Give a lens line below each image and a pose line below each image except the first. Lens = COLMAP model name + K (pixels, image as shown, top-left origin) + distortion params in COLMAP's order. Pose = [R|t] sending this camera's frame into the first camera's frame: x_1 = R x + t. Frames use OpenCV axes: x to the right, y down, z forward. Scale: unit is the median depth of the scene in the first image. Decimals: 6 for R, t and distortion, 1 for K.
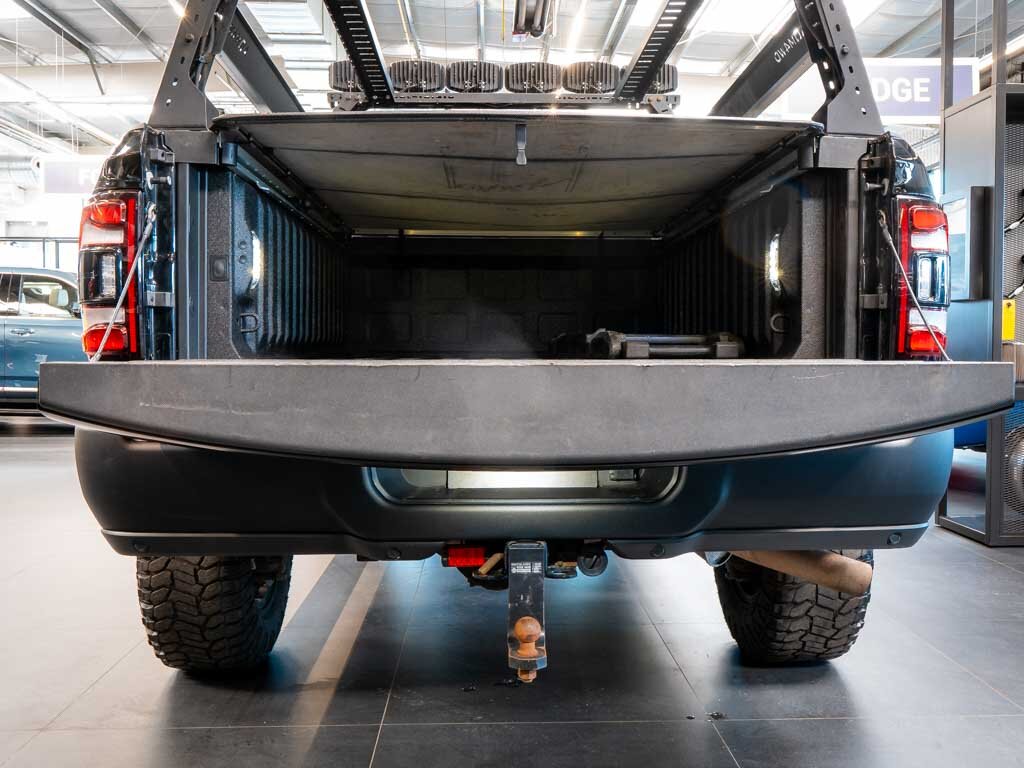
lens RADIAL K [[960.7, 0, 529.2], [0, 960.7, 357.6], [0, 0, 1]] dist [-0.003533, 0.000000]
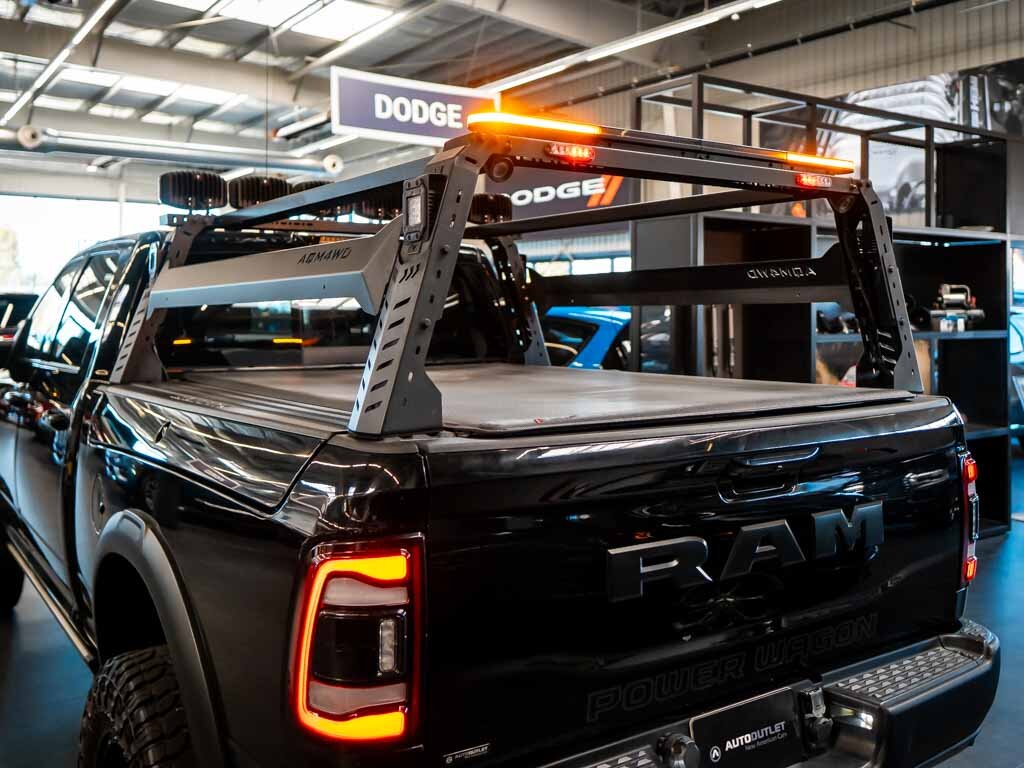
lens RADIAL K [[960.7, 0, 574.6], [0, 960.7, 310.5], [0, 0, 1]] dist [-0.003533, 0.000000]
pose [[0.847417, 0.012512, 0.530780, -0.050243], [0.005825, 0.999443, -0.032859, -0.023083], [-0.530896, 0.030938, 0.846872, 0.016074]]
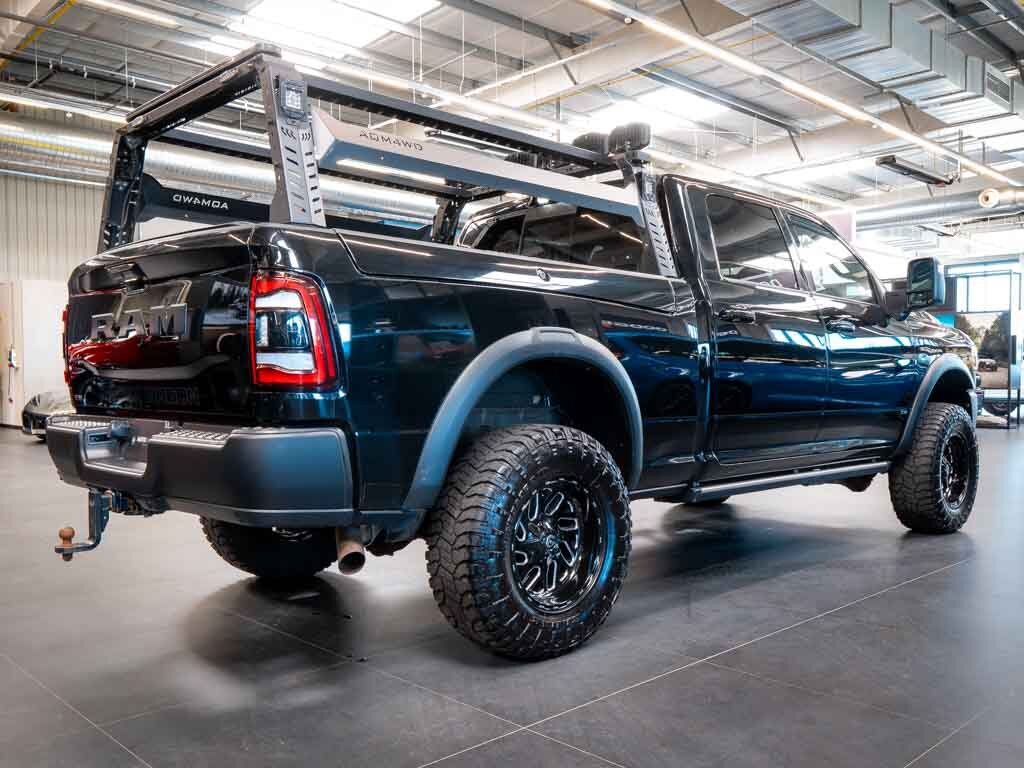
lens RADIAL K [[900.6, 0, 513.1], [0, 900.6, 383.7], [0, 0, 1]] dist [-0.007837, -0.003930]
pose [[0.657052, 0.002420, -0.753841, 0.115007], [-0.008571, 0.999954, -0.004261, -0.000269], [0.753796, 0.009261, 0.657043, 0.030861]]
